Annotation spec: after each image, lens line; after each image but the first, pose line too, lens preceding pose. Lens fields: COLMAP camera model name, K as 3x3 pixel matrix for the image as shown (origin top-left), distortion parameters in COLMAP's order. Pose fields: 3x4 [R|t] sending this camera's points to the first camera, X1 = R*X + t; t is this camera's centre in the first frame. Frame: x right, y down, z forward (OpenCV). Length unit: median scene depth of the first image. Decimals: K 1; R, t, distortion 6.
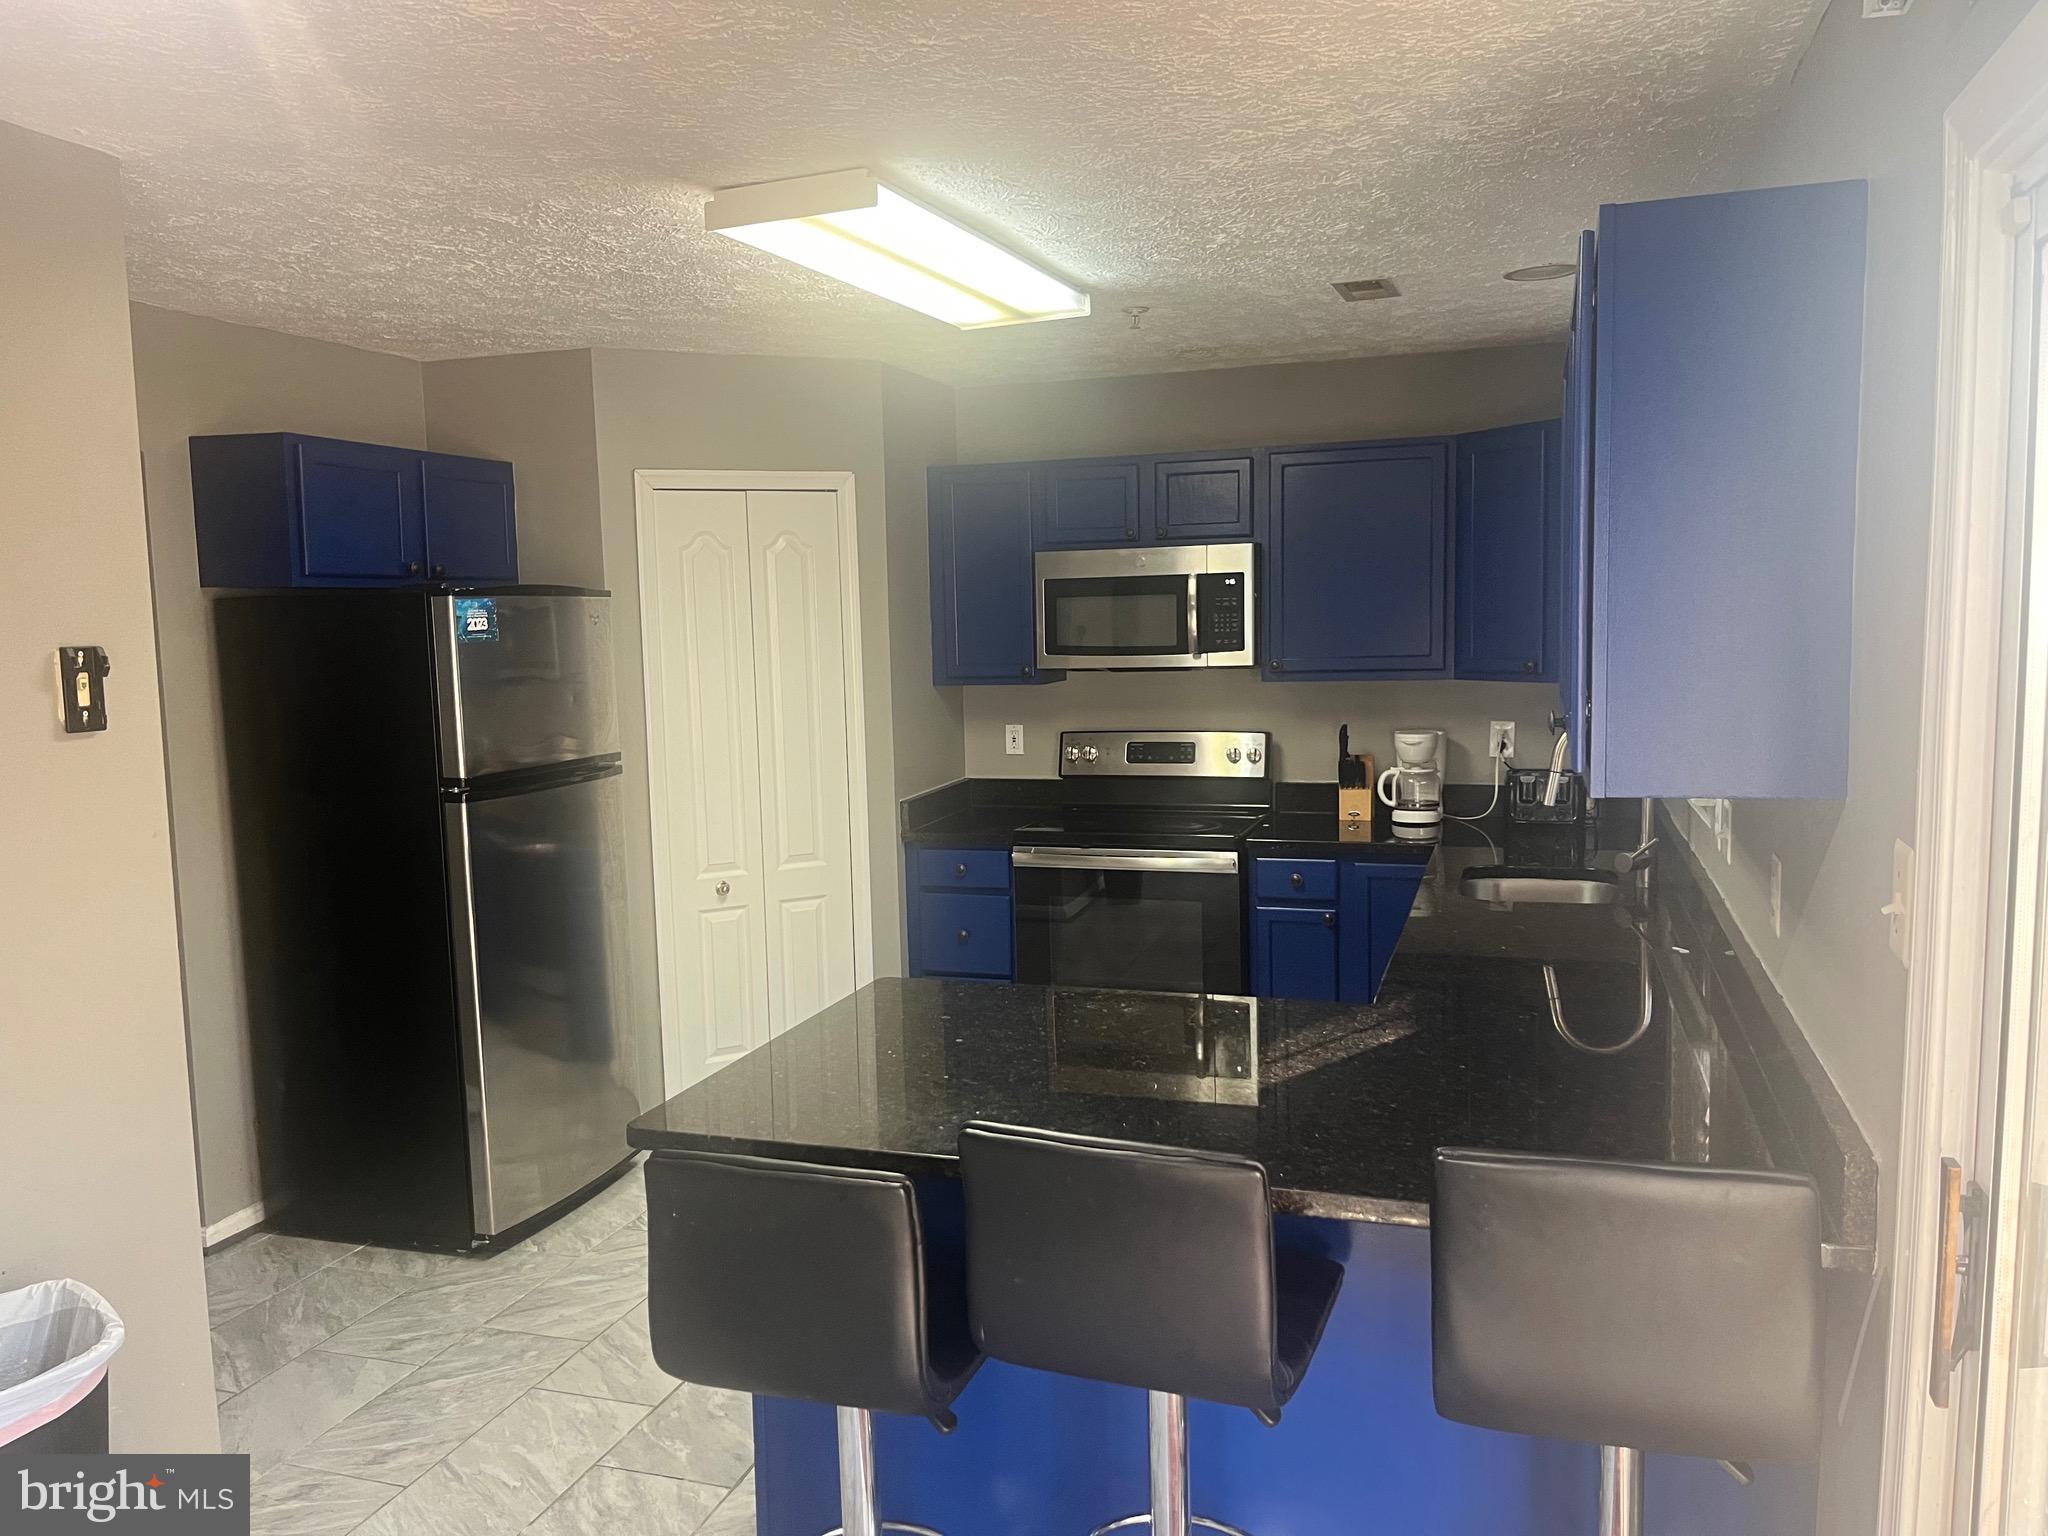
lens RADIAL K [[1549.2, 0, 1024.0], [0, 1549.2, 768.0], [0, 0, 1]] dist [0.000220, -0.000401]
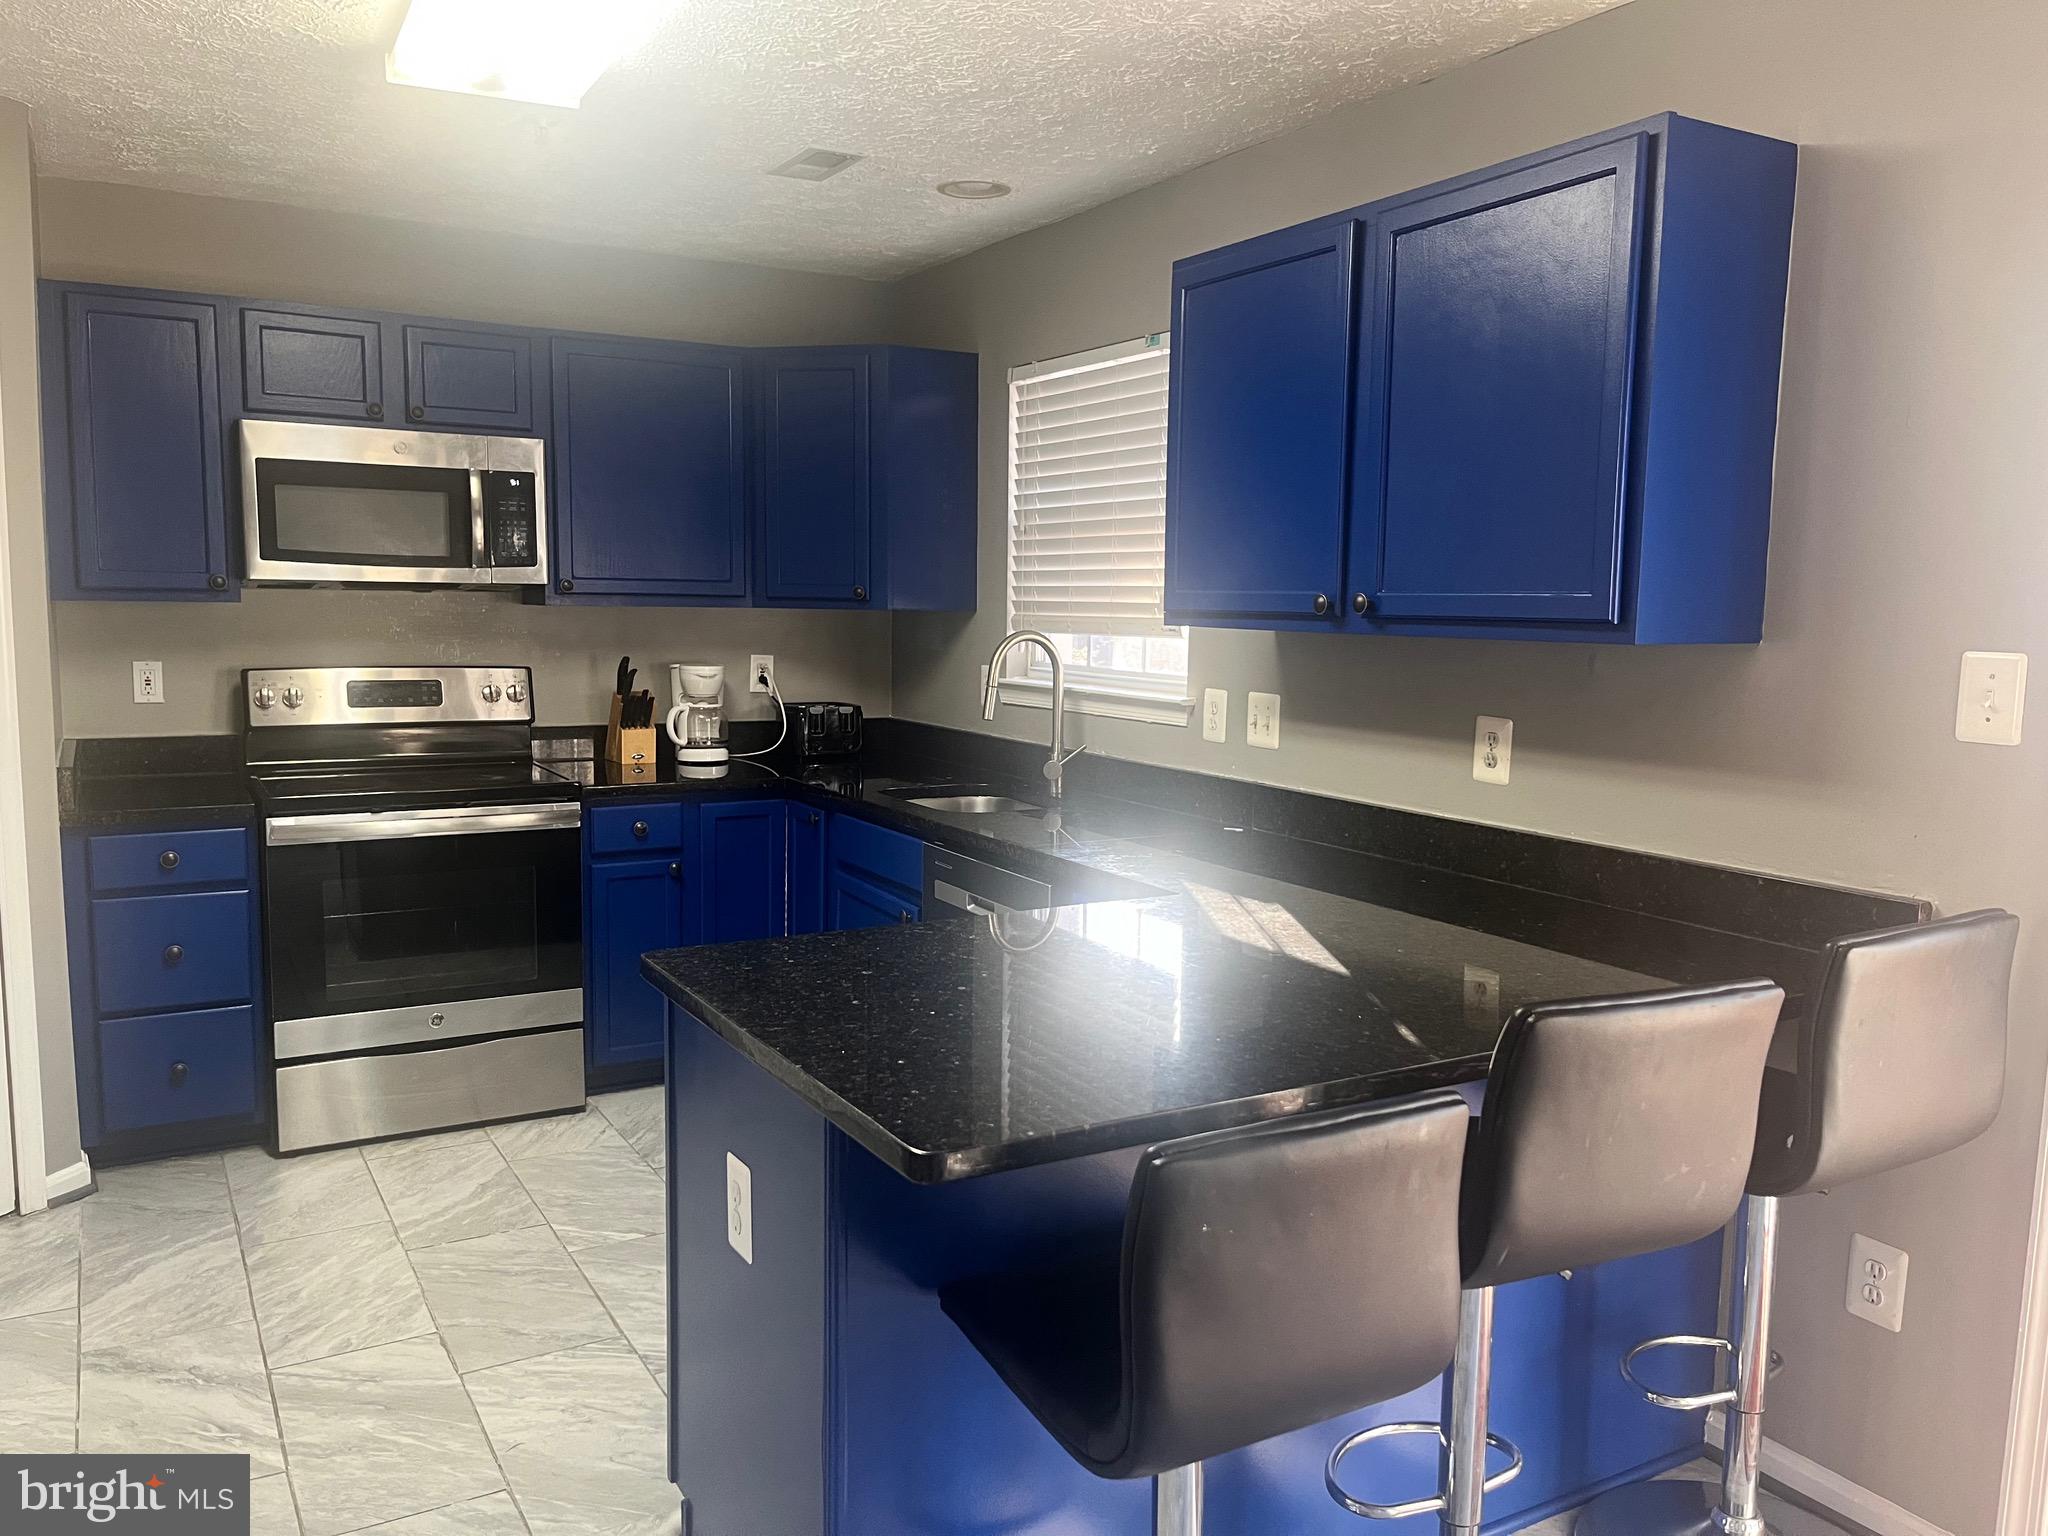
lens RADIAL K [[1549.2, 0, 1024.0], [0, 1549.2, 768.0], [0, 0, 1]] dist [0.000220, -0.000401]
pose [[0.640893, -0.045680, 0.766270, -0.335368], [0.046061, 0.998718, 0.021012, 0.028142], [-0.766247, 0.021828, 0.642175, 0.252919]]
